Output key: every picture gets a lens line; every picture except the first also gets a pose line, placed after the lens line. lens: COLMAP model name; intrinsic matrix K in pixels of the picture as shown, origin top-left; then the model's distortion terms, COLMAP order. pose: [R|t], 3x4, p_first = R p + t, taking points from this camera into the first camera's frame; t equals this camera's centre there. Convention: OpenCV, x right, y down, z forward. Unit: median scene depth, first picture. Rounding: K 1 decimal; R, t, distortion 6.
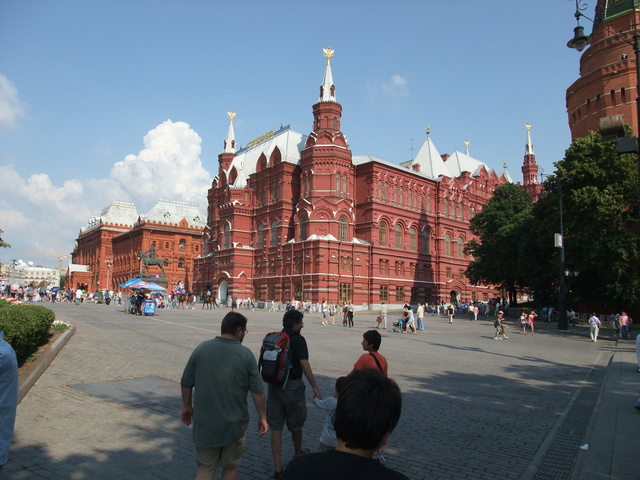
lens RADIAL K [[506.0, 0, 315.5], [0, 506.0, 240.8], [0, 0, 1]] dist [-0.054374, 0.036077]
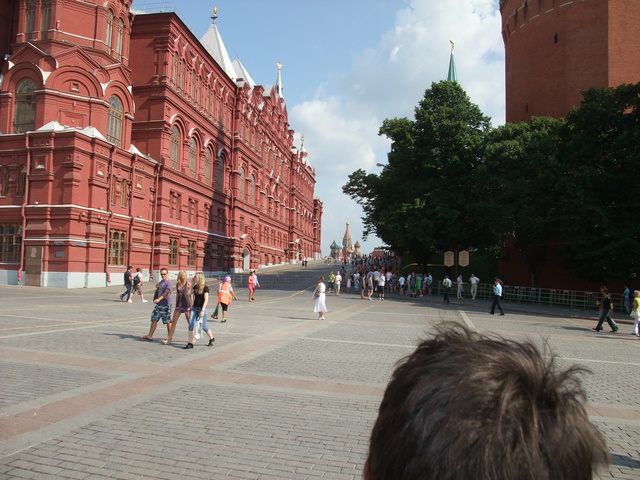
lens RADIAL K [[506.0, 0, 321.7], [0, 506.0, 238.8], [0, 0, 1]] dist [-0.054374, 0.036077]
pose [[0.788704, 0.042143, 0.613327, -0.081825], [-0.089721, 0.994856, 0.047018, 0.048464], [-0.608190, -0.092112, 0.788429, 0.456194]]
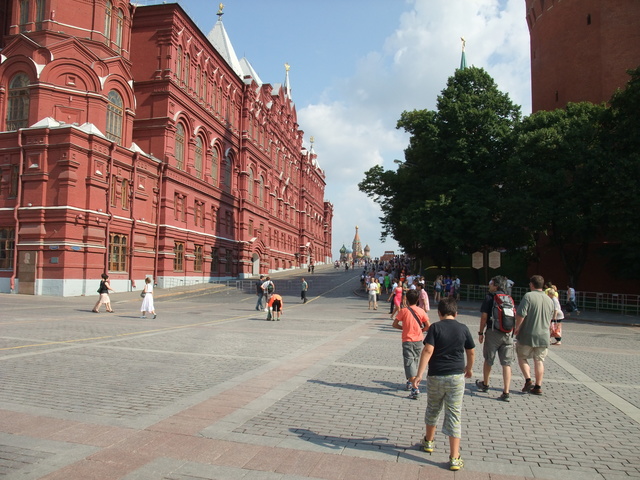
lens RADIAL K [[506.0, 0, 318.6], [0, 506.0, 239.0], [0, 0, 1]] dist [-0.054374, 0.036077]
pose [[0.803325, 0.037988, 0.594328, -0.064467], [-0.077240, 0.996180, 0.040728, 0.052979], [-0.590511, -0.078623, 0.803191, 0.487928]]
